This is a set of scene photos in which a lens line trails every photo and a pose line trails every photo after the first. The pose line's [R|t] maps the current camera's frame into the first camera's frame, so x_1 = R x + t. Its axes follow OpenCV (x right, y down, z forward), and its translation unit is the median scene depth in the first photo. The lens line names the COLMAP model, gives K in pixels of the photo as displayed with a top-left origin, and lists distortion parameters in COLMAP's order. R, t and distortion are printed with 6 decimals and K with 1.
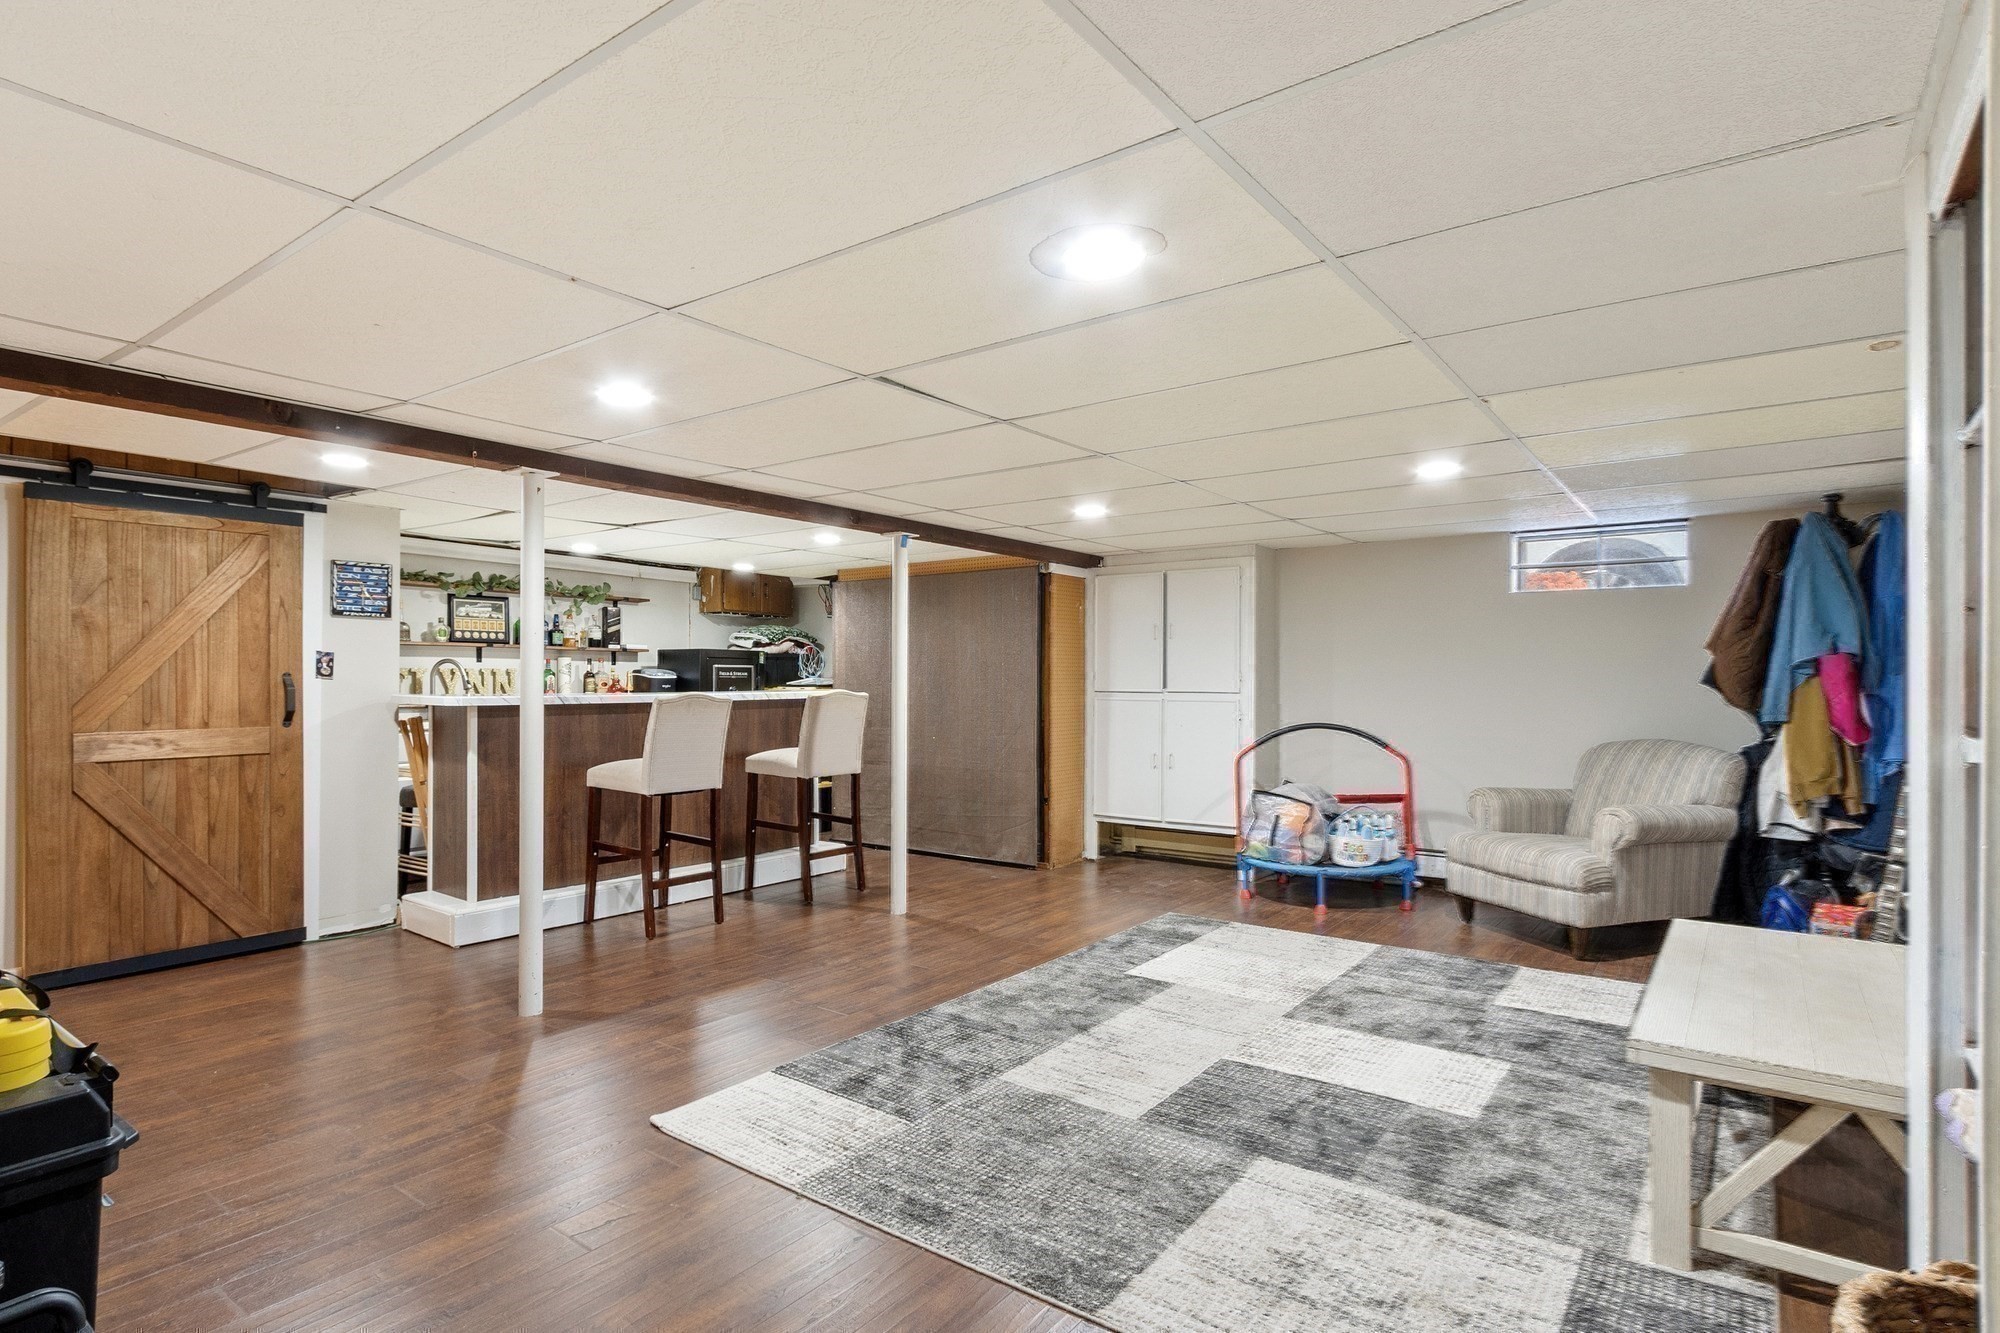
lens RADIAL K [[1030.0, 0, 1000.3], [0, 1030.0, 671.8], [0, 0, 1]] dist [0.000137, 0.000637]
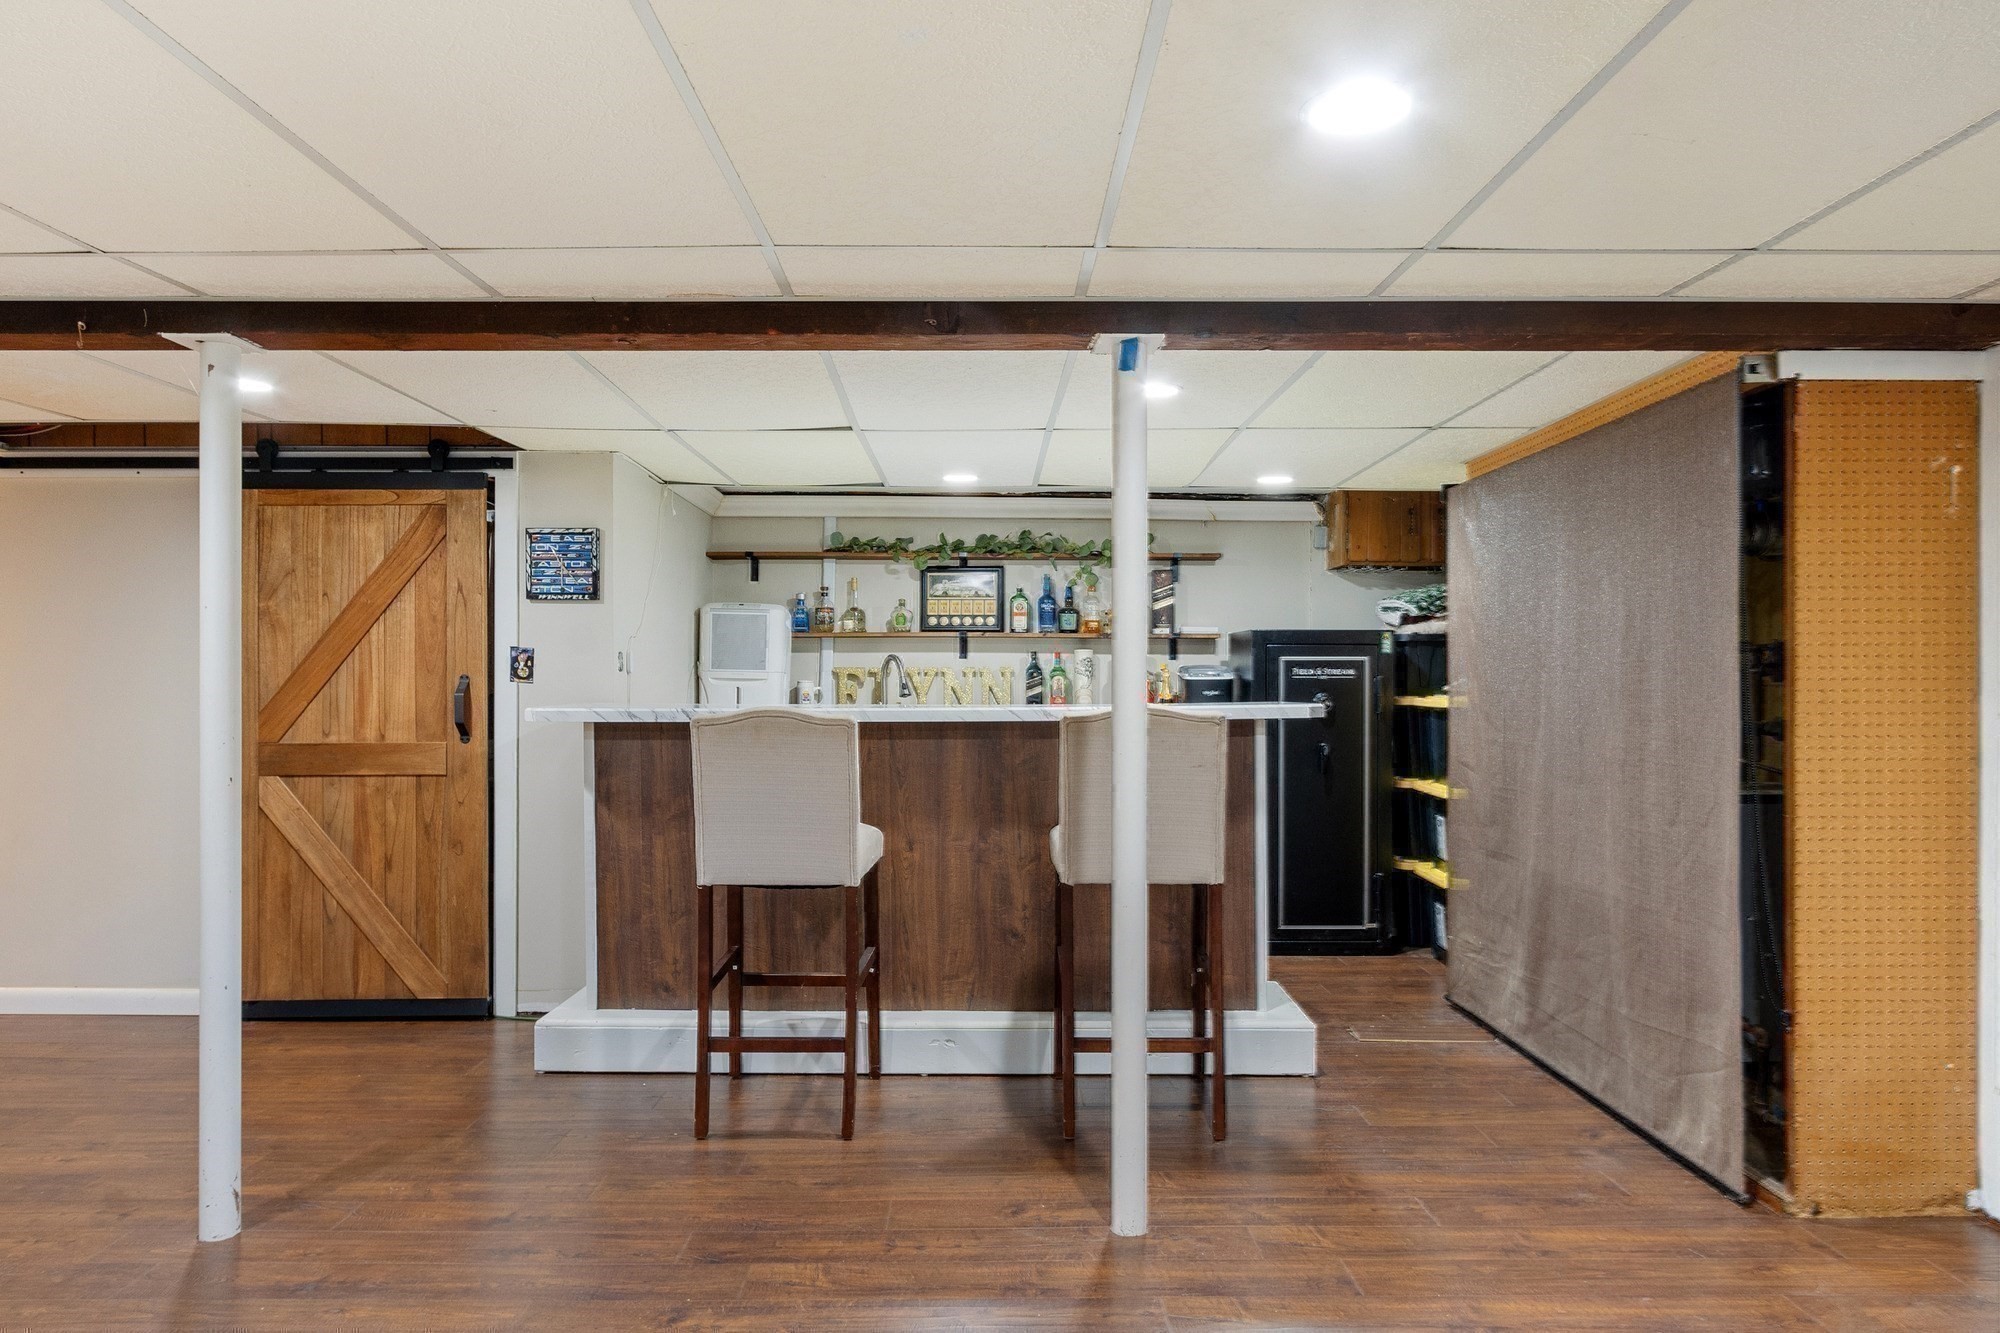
lens RADIAL K [[1264.7, 0, 997.5], [0, 1264.7, 675.1], [0, 0, 1]] dist [0.003094, 0.000059]
pose [[0.597459, -0.005129, -0.801883, 0.323634], [0.007622, 0.999971, -0.000717, 0.004738], [0.801863, -0.005683, 0.597481, 0.715854]]
